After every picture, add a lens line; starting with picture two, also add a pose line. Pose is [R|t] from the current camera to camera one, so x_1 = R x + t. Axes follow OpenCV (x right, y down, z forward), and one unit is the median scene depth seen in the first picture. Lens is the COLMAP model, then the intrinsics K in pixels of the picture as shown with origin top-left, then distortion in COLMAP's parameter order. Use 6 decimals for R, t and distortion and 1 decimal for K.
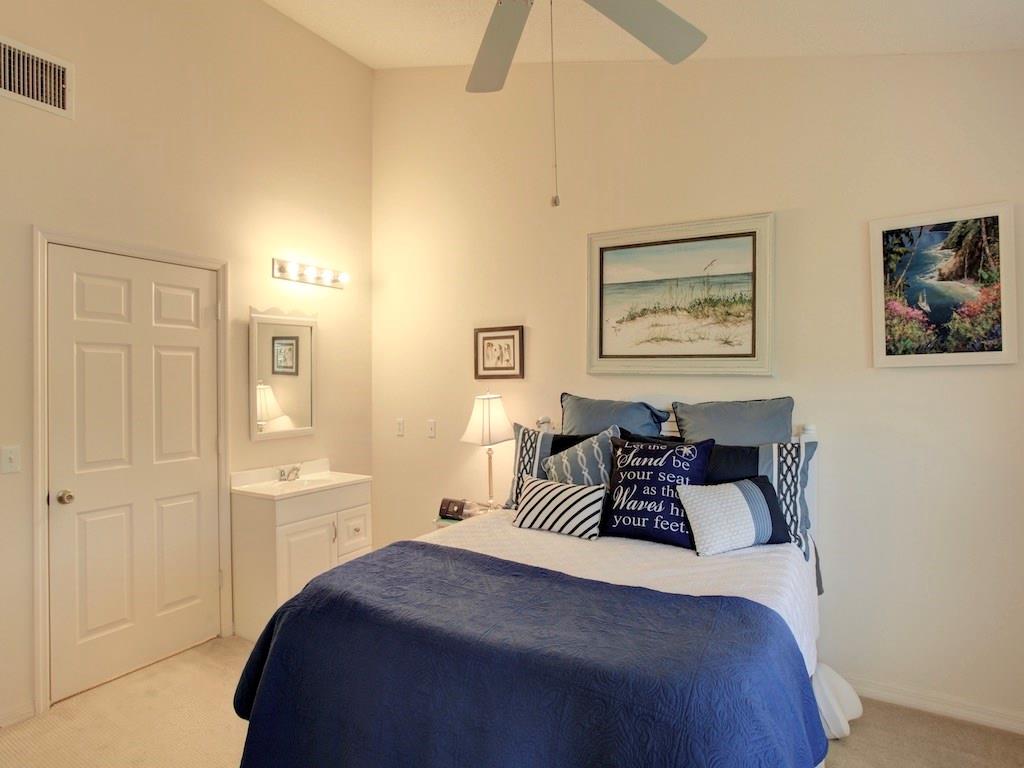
lens RADIAL K [[554.1, 0, 512.0], [0, 554.1, 384.0], [0, 0, 1]] dist [-0.074677, 0.036823]
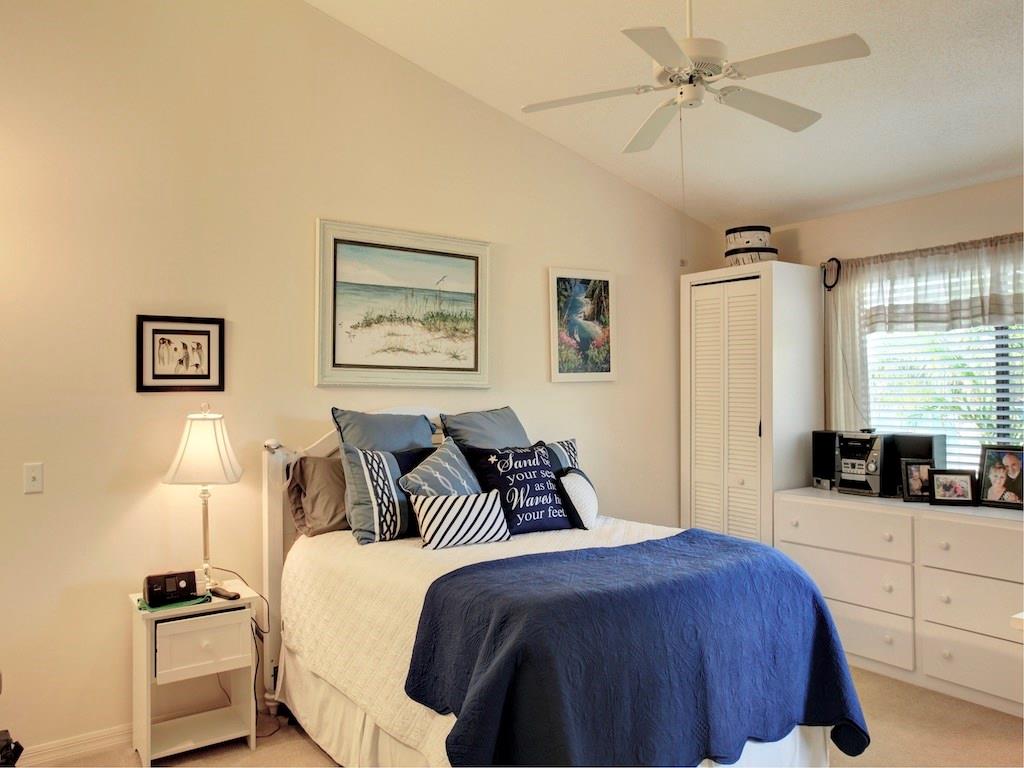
lens RADIAL K [[809.5, 0, 512.0], [0, 809.5, 384.0], [0, 0, 1]] dist [-0.010567, -0.001951]
pose [[0.403748, 0.011381, 0.914799, -1.030245], [0.013487, 0.999740, -0.018391, 0.007264], [-0.914771, 0.019763, 0.403489, 0.285457]]
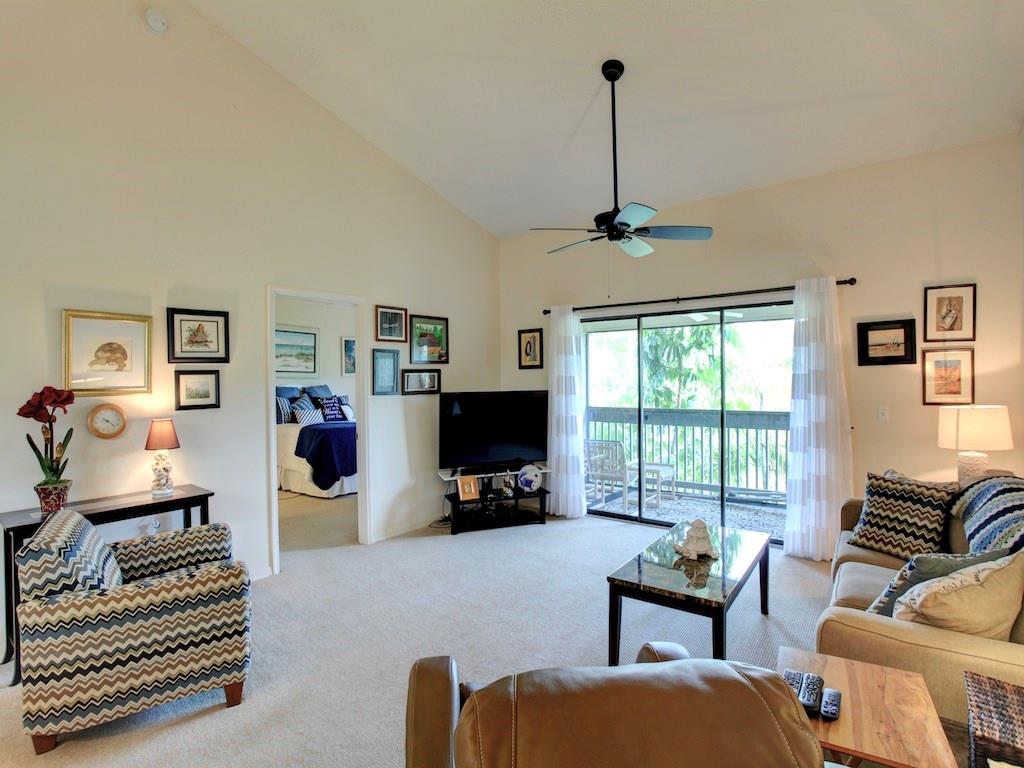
lens RADIAL K [[507.0, 0, 512.0], [0, 507.0, 384.0], [0, 0, 1]] dist [-0.081948, 0.039133]
pose [[0.101667, -0.009764, 0.994771, -2.420048], [0.016886, 0.999825, 0.008088, 0.013498], [-0.994675, 0.015976, 0.101814, -0.463185]]
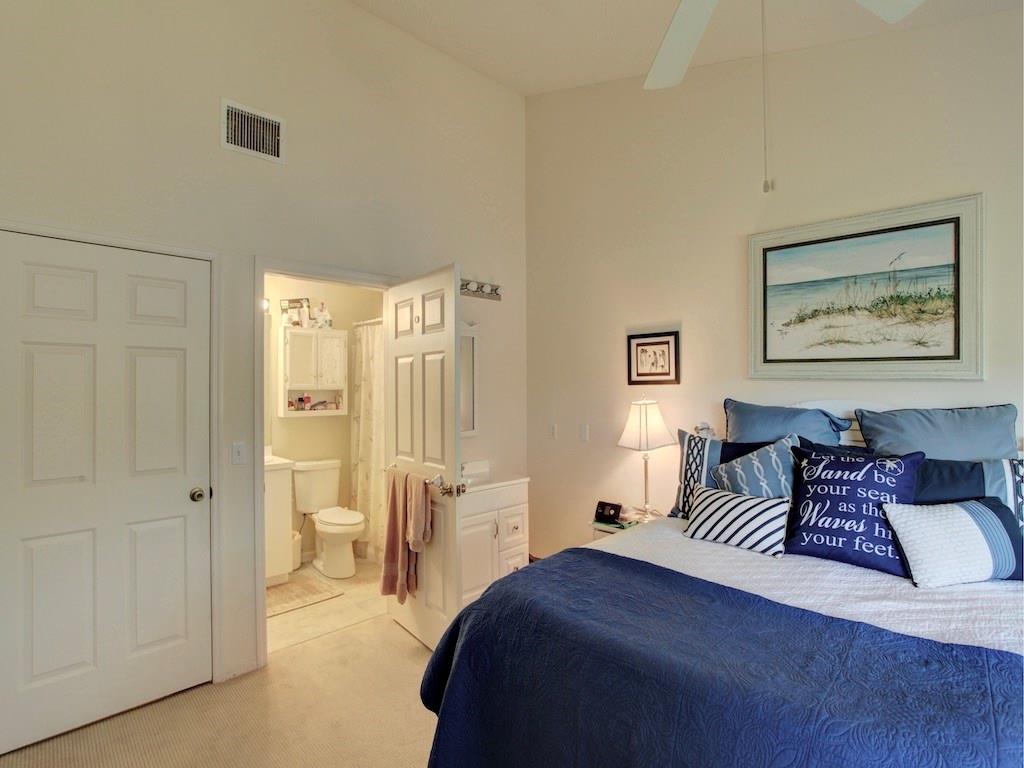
lens RADIAL K [[507.0, 0, 512.0], [0, 507.0, 384.0], [0, 0, 1]] dist [-0.081948, 0.039133]
pose [[0.970996, -0.003107, -0.239074, -0.071266], [0.000568, 0.999943, -0.010688, -0.000805], [0.239094, 0.010243, 0.970942, 0.063868]]
